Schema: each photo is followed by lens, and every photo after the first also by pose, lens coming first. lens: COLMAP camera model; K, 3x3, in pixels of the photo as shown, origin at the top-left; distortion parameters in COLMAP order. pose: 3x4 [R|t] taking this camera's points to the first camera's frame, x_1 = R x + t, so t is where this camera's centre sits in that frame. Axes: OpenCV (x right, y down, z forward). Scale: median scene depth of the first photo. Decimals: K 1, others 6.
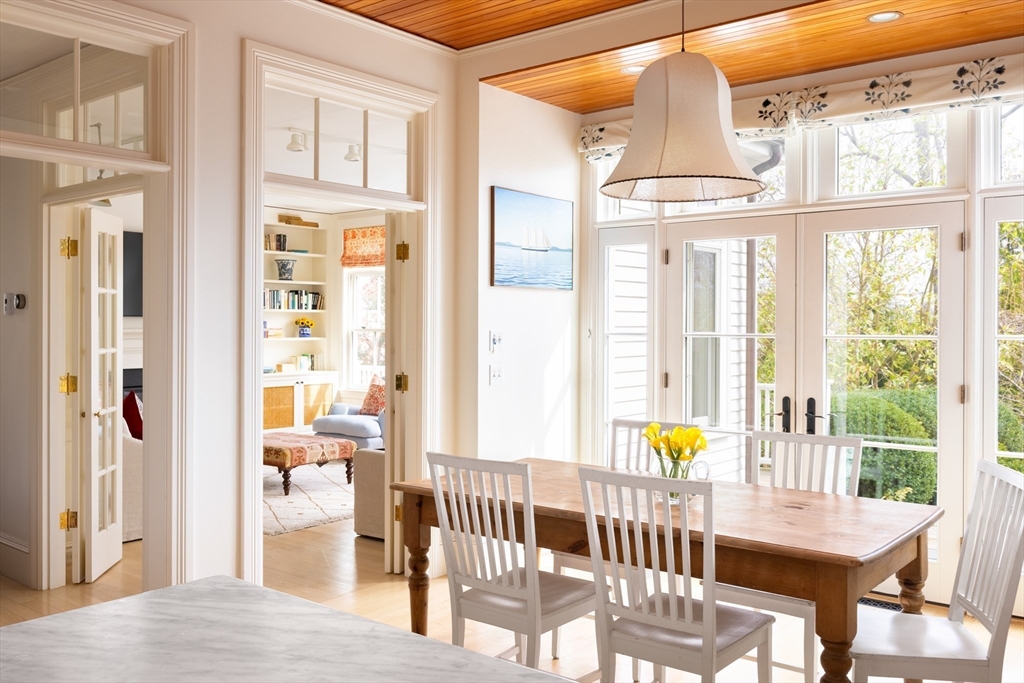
lens RADIAL K [[889.9, 0, 519.6], [0, 889.9, 339.2], [0, 0, 1]] dist [0.087895, 0.000456]
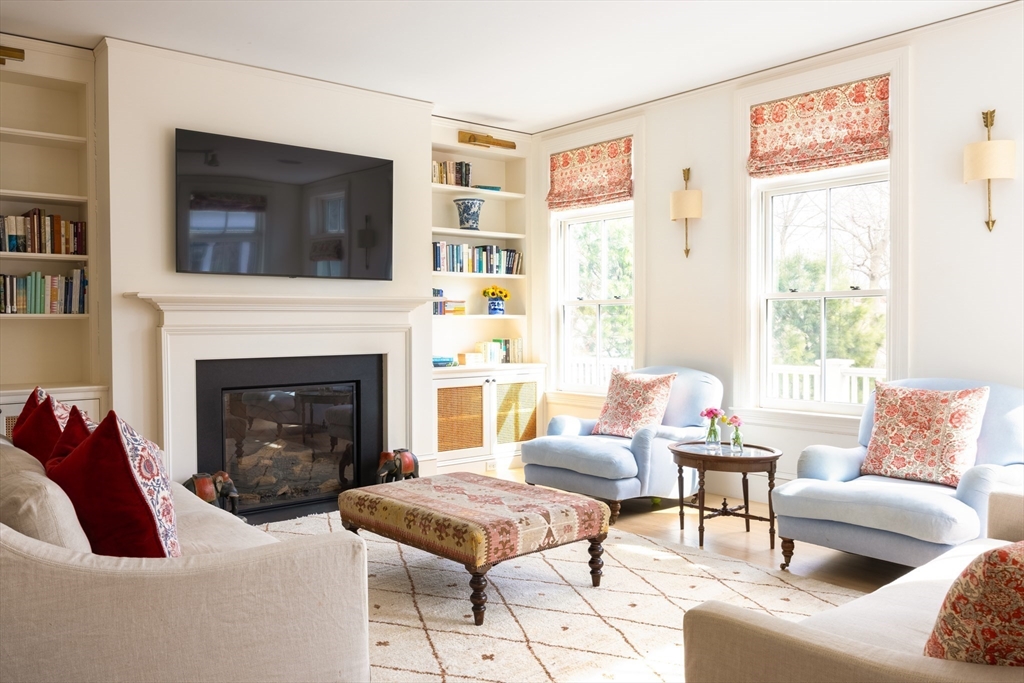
lens RADIAL K [[837.3, 0, 510.9], [0, 837.3, 339.6], [0, 0, 1]] dist [0.005015, 0.000647]
pose [[0.979242, -0.008178, -0.202528, -0.102009], [0.009604, 0.999936, 0.006061, 0.013950], [0.202466, -0.007881, 0.979258, 0.382386]]
